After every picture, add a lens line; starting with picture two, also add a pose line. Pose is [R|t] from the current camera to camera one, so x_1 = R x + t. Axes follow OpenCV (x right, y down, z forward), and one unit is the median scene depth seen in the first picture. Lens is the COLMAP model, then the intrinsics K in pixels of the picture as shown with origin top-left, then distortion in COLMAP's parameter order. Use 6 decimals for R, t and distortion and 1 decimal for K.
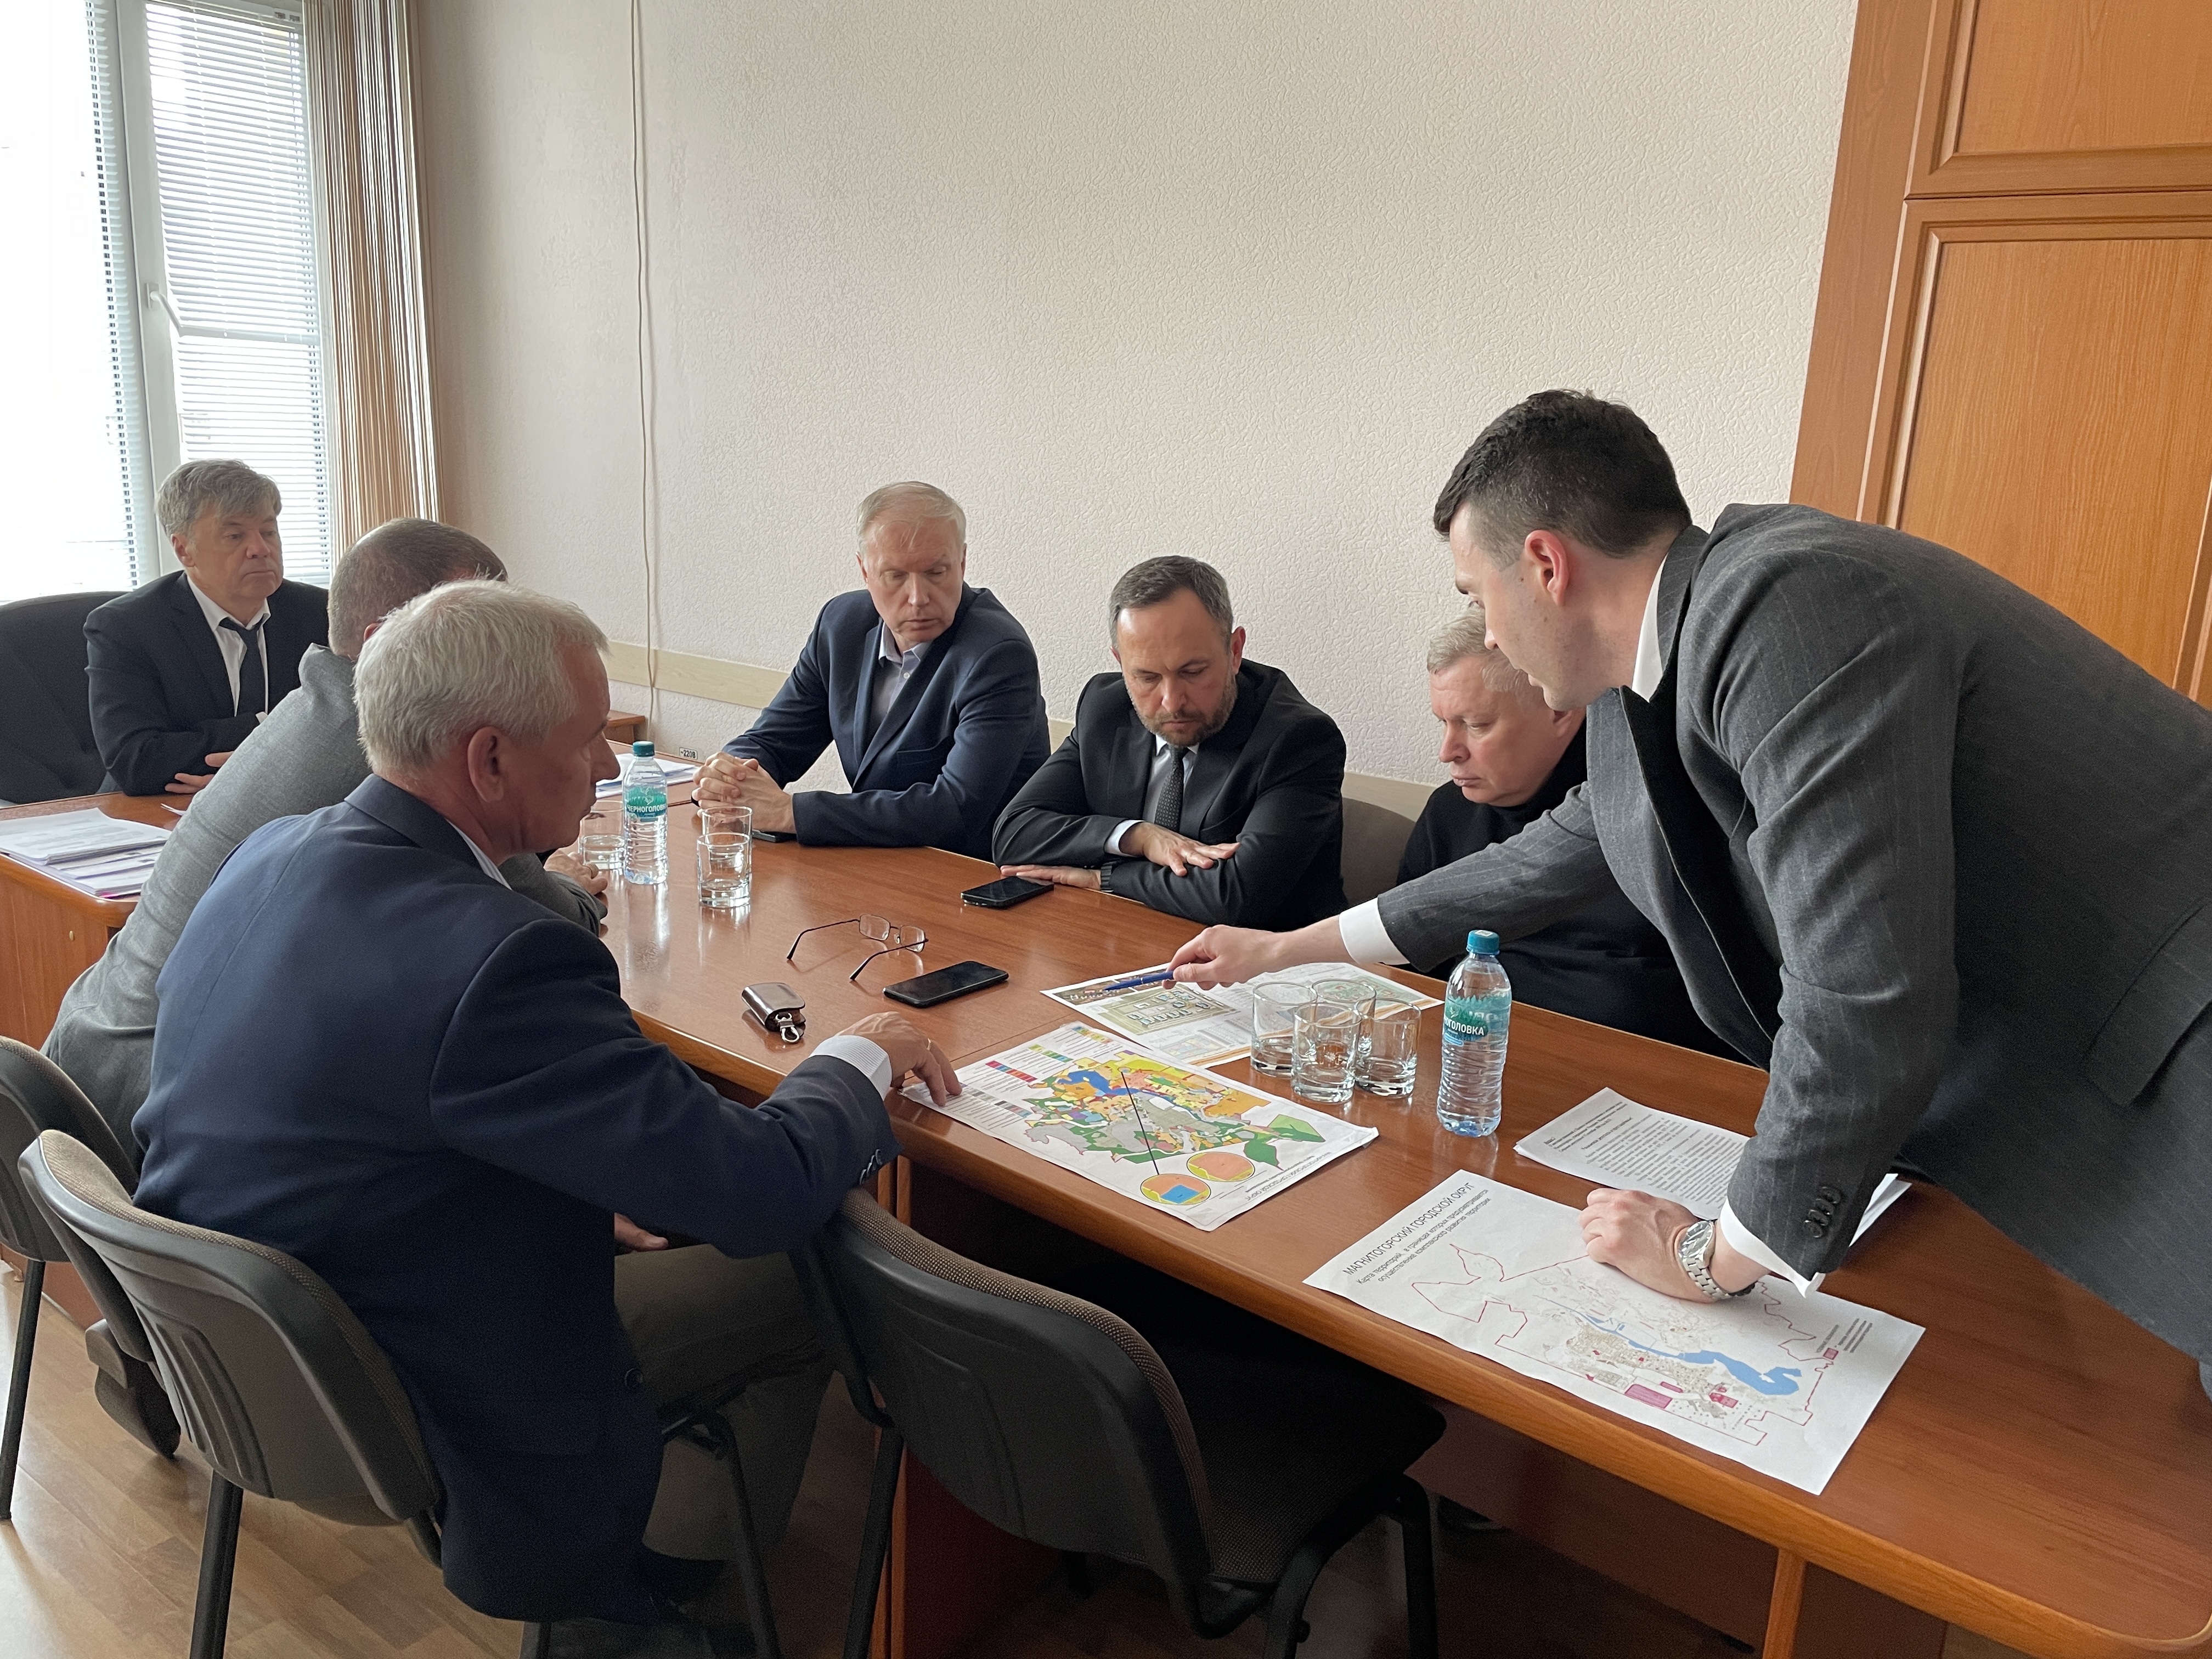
lens RADIAL K [[1655.1, 0, 1104.8], [0, 1655.1, 839.4], [0, 0, 1]] dist [-0.054210, -0.010306]
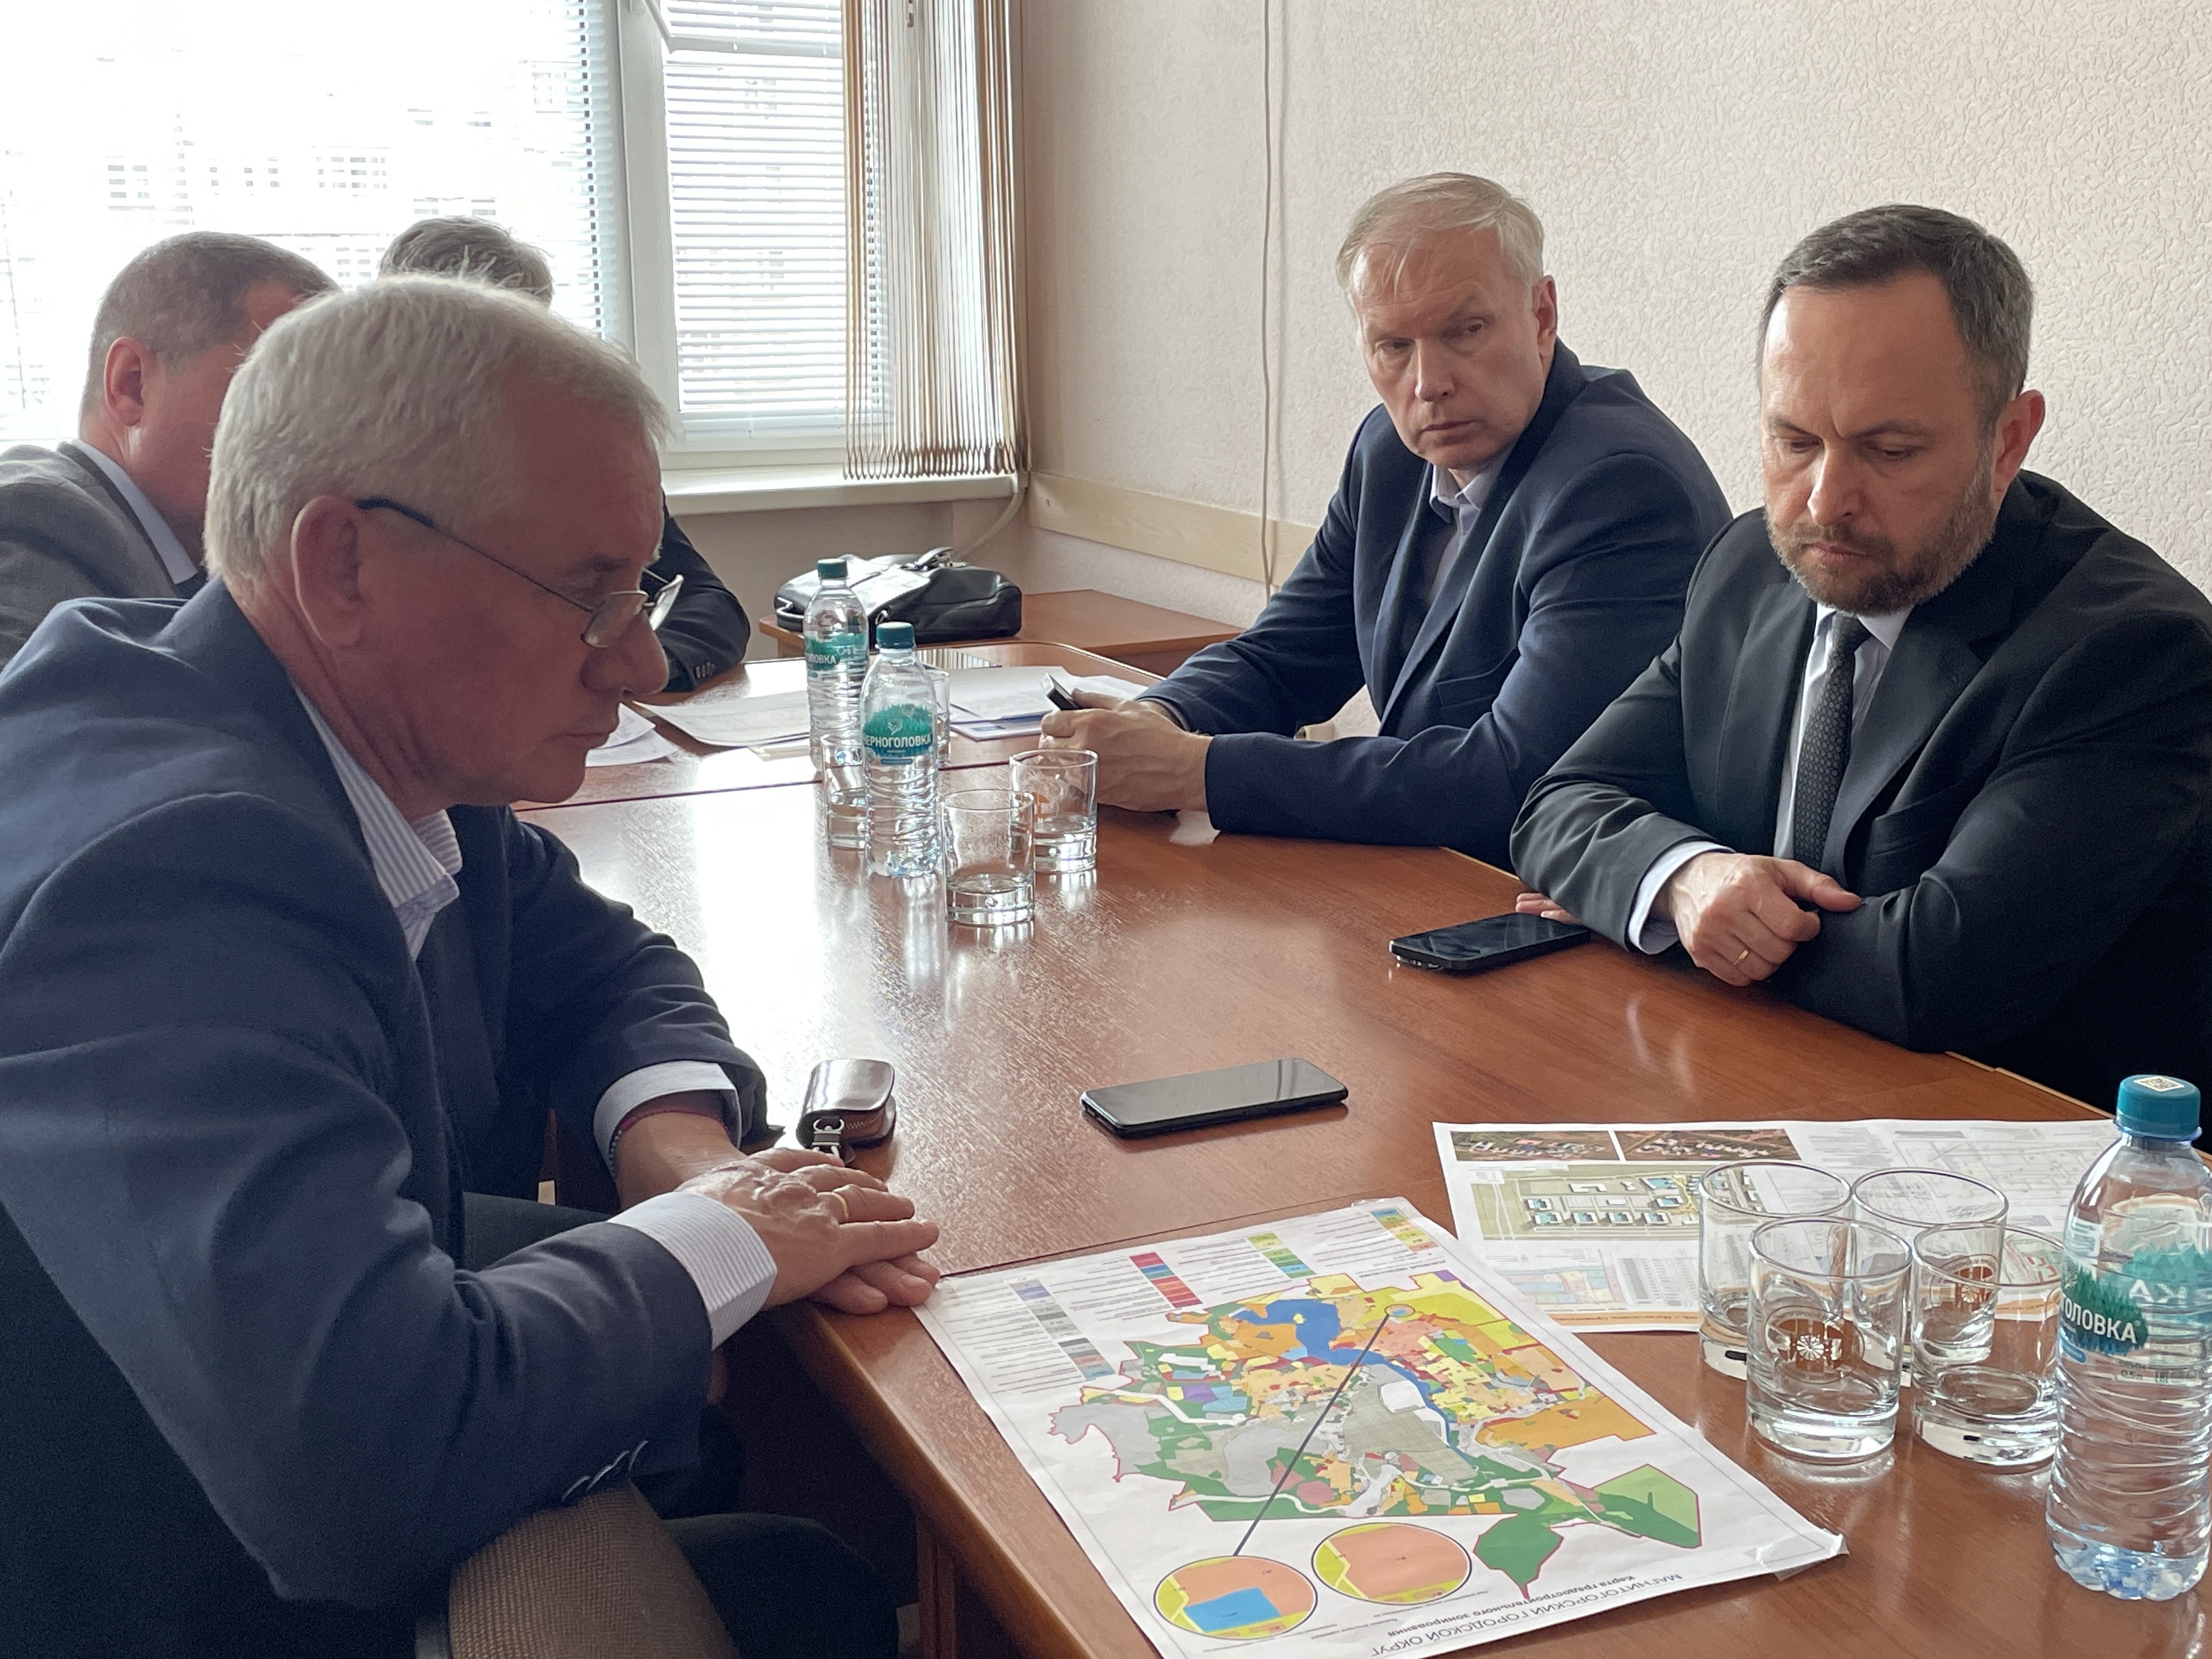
lens RADIAL K [[2632.7, 0, 1107.8], [0, 2632.7, 824.8], [0, 0, 1]] dist [-0.022623, 0.000000]
pose [[0.893022, 0.057079, -0.446379, 0.258098], [-0.068608, 0.997597, -0.009692, 0.018439], [0.444753, 0.039280, 0.894792, 0.313668]]
